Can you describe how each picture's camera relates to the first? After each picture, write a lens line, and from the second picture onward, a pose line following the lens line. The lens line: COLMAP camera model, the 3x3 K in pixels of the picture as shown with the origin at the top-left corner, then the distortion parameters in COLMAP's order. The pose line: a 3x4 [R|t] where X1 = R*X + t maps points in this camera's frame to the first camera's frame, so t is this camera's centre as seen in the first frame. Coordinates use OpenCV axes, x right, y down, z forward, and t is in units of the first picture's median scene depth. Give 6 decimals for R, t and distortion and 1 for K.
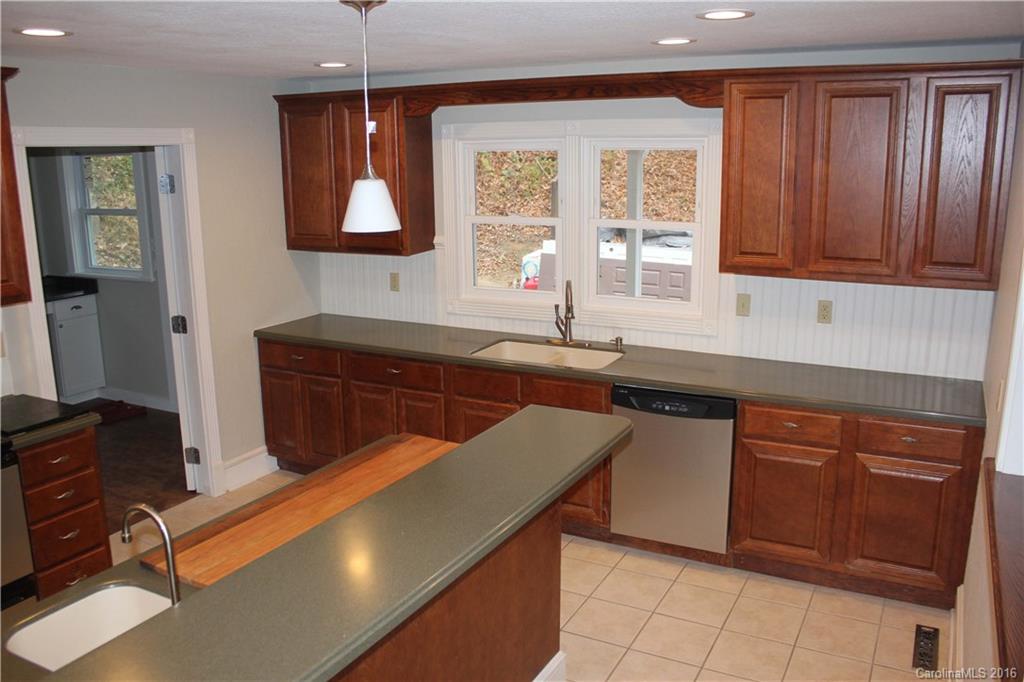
lens RADIAL K [[832.5, 0, 512.0], [0, 832.5, 341.0], [0, 0, 1]] dist [-0.172617, 0.010819]
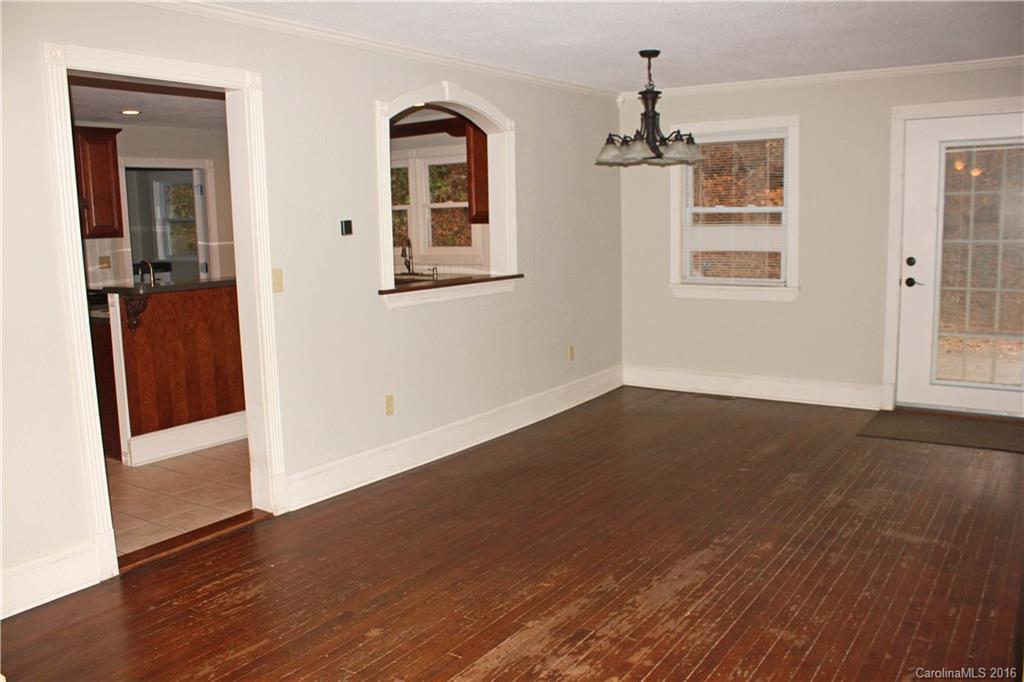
lens RADIAL K [[832.5, 0, 512.0], [0, 832.5, 341.0], [0, 0, 1]] dist [-0.172617, 0.010819]
pose [[0.991980, -0.000832, -0.126388, 0.533280], [-0.009219, 0.996838, -0.078919, 0.298993], [0.126054, 0.079451, 0.988837, -0.747292]]
